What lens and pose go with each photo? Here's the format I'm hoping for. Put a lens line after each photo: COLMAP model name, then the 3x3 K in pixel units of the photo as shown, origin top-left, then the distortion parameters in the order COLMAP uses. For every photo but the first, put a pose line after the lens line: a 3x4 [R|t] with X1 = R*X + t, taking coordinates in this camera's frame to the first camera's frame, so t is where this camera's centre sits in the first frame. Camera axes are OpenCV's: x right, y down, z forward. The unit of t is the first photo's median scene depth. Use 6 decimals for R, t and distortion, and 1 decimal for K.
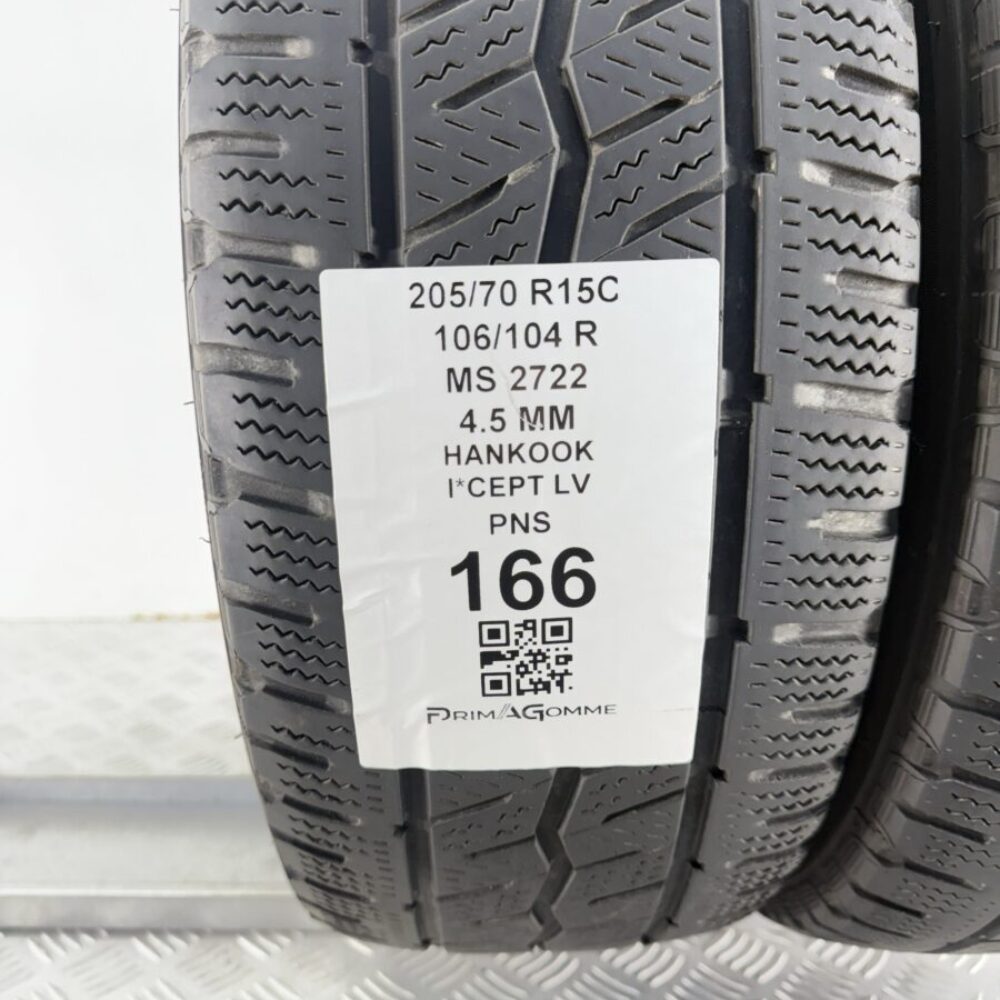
lens RADIAL K [[969.3, 0, 499.8], [0, 969.3, 504.2], [0, 0, 1]] dist [0.029769, -0.009586]
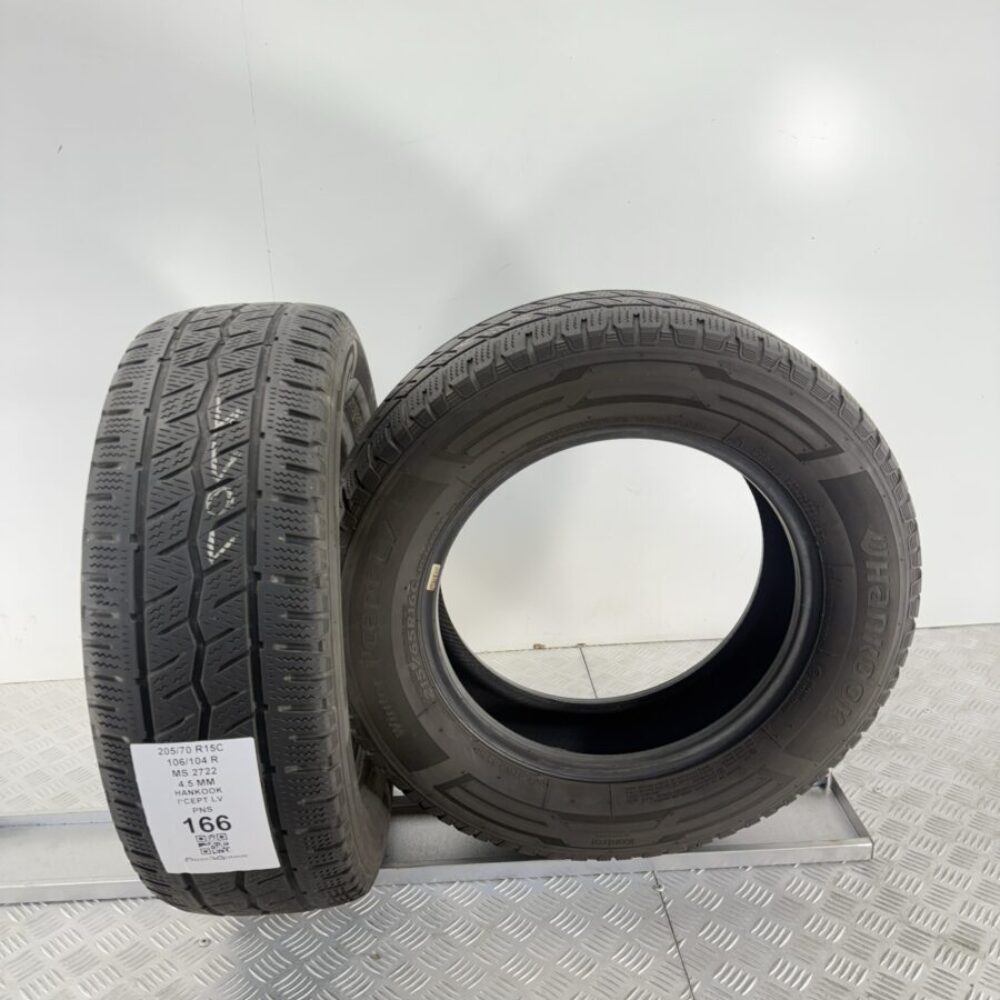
lens RADIAL K [[969.3, 0, 499.8], [0, 969.3, 504.2], [0, 0, 1]] dist [0.029769, -0.009586]
pose [[0.999599, -0.027174, -0.007991, 1.076182], [0.027979, 0.991240, 0.129078, -1.395218], [0.004414, -0.129250, 0.991602, -2.079231]]
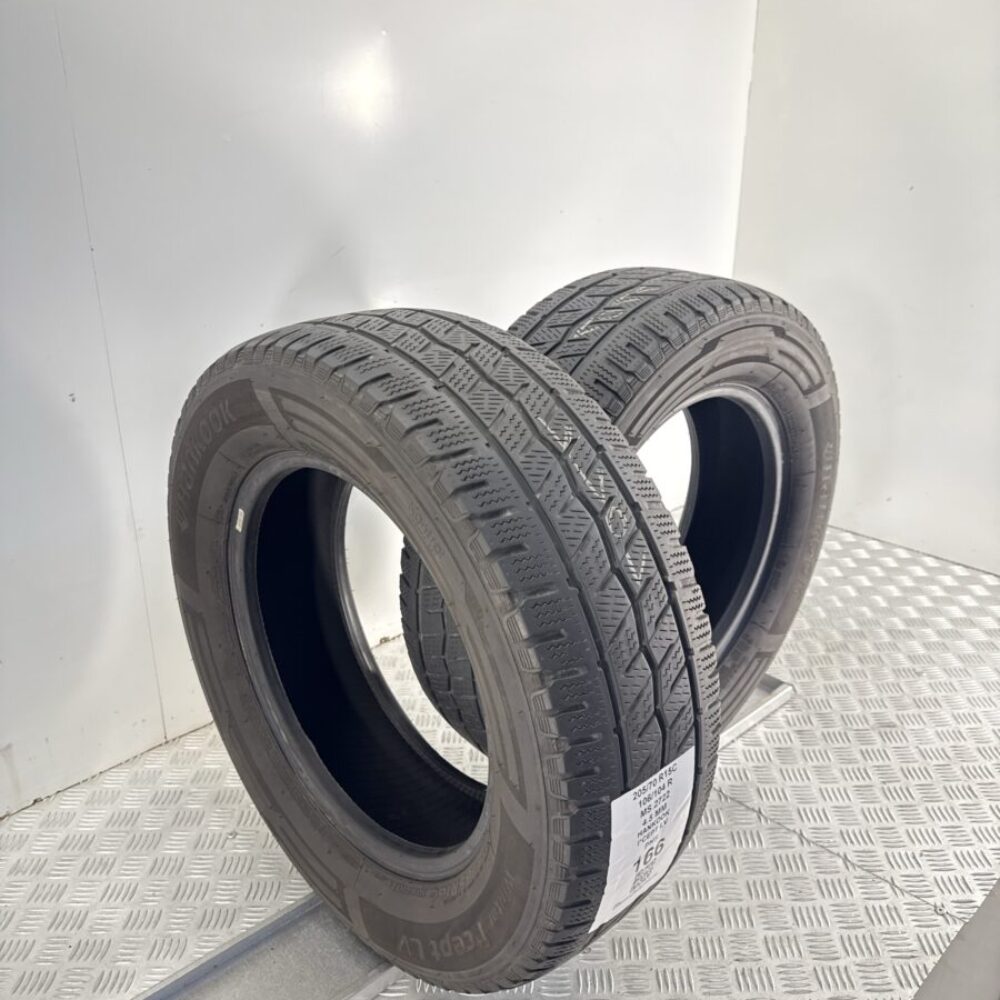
lens RADIAL K [[969.3, 0, 499.8], [0, 969.3, 504.2], [0, 0, 1]] dist [0.029769, -0.009586]
pose [[0.753618, -0.249098, 0.608285, -1.984064], [0.142942, 0.965371, 0.218235, -1.782460], [-0.641582, -0.077516, 0.763127, -0.958539]]
